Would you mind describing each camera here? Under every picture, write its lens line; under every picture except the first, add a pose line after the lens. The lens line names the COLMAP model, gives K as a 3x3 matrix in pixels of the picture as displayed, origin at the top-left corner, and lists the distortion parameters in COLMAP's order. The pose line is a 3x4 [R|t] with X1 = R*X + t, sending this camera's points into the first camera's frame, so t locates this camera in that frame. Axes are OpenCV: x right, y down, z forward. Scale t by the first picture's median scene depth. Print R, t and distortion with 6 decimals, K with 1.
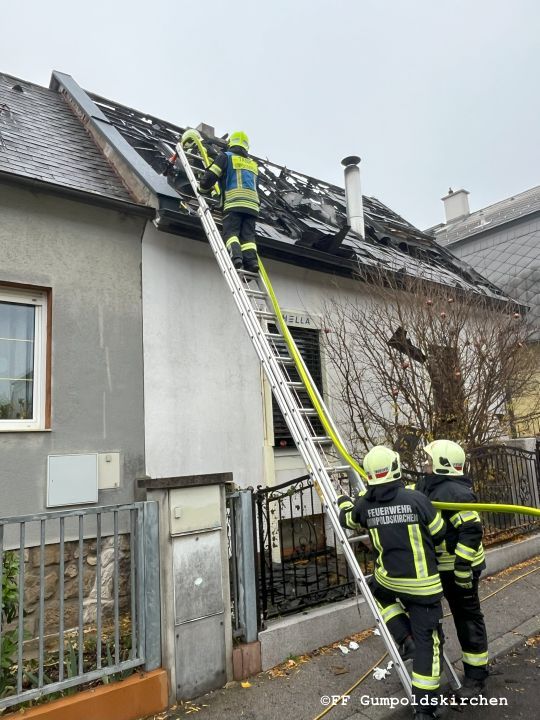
lens RADIAL K [[559.9, 0, 288.2], [0, 559.9, 342.1], [0, 0, 1]] dist [-0.002334, 0.008113]
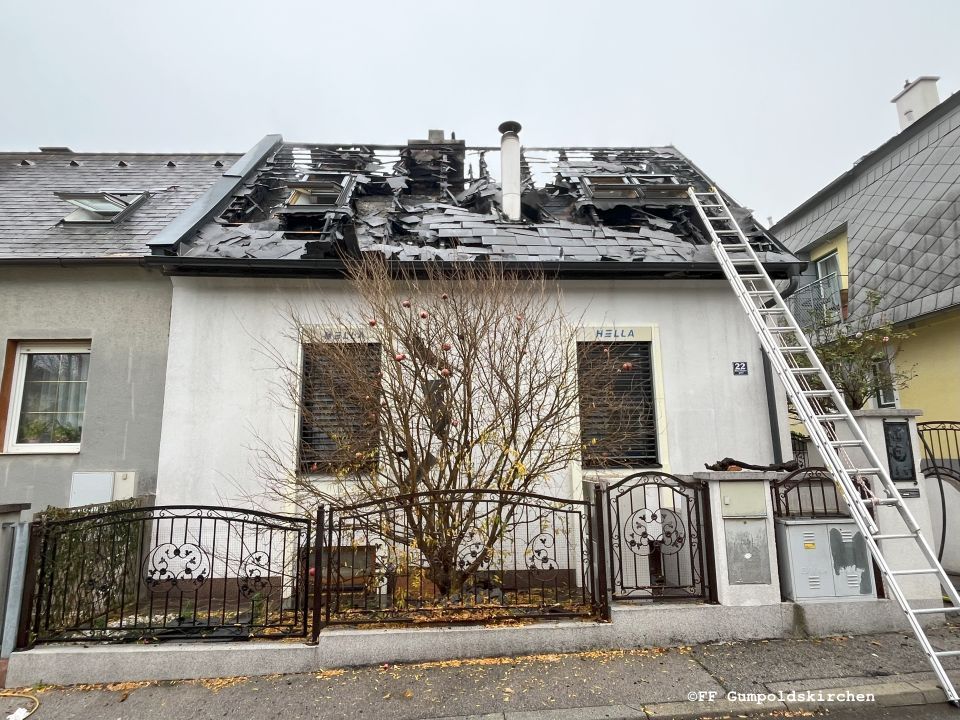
lens RADIAL K [[554.4, 0, 483.7], [0, 554.4, 352.5], [0, 0, 1]] dist [-0.003498, -0.000325]
pose [[0.786876, -0.067175, -0.613444, 0.981184], [0.088649, 0.996052, 0.004640, 0.005871], [0.610710, -0.058033, 0.789725, 0.526744]]
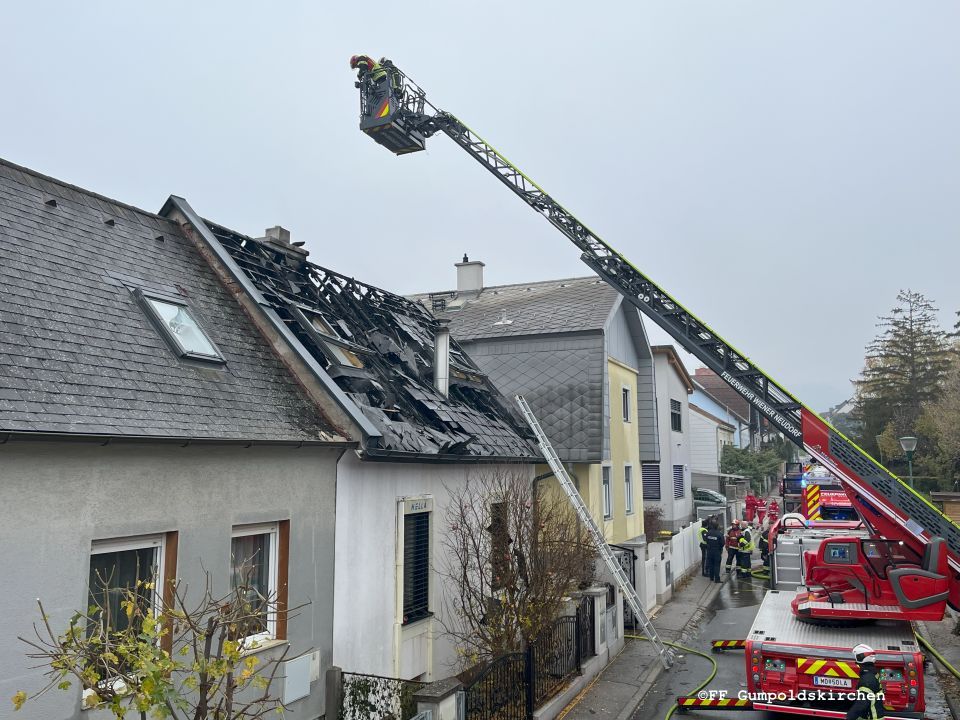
lens RADIAL K [[815.8, 0, 518.1], [0, 815.8, 331.8], [0, 0, 1]] dist [0.018110, -0.039547]
pose [[0.873183, 0.135439, 0.468196, -0.829976], [-0.145749, 0.989218, -0.014340, -0.518170], [-0.465089, -0.055718, 0.883509, -0.730076]]
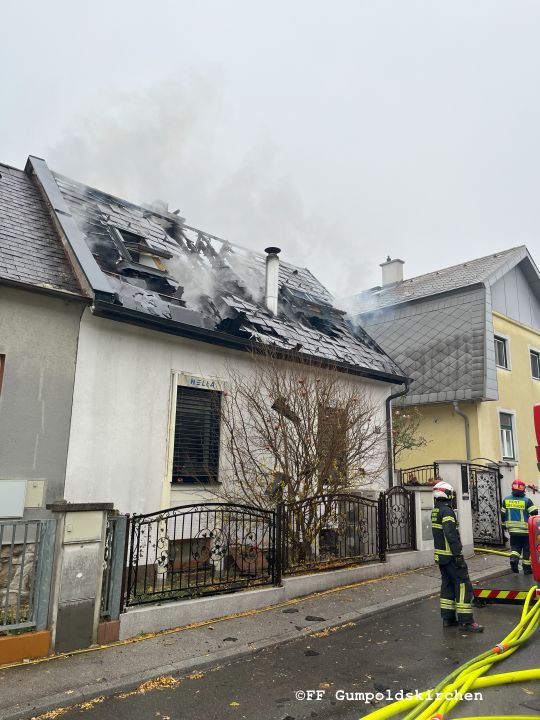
lens RADIAL K [[557.1, 0, 289.8], [0, 557.1, 350.8], [0, 0, 1]] dist [0.038763, -0.038306]
pose [[0.994898, 0.086867, 0.051305, 0.181955], [-0.085264, 0.995823, -0.032650, -0.115078], [-0.053927, 0.028109, 0.998149, -0.371230]]
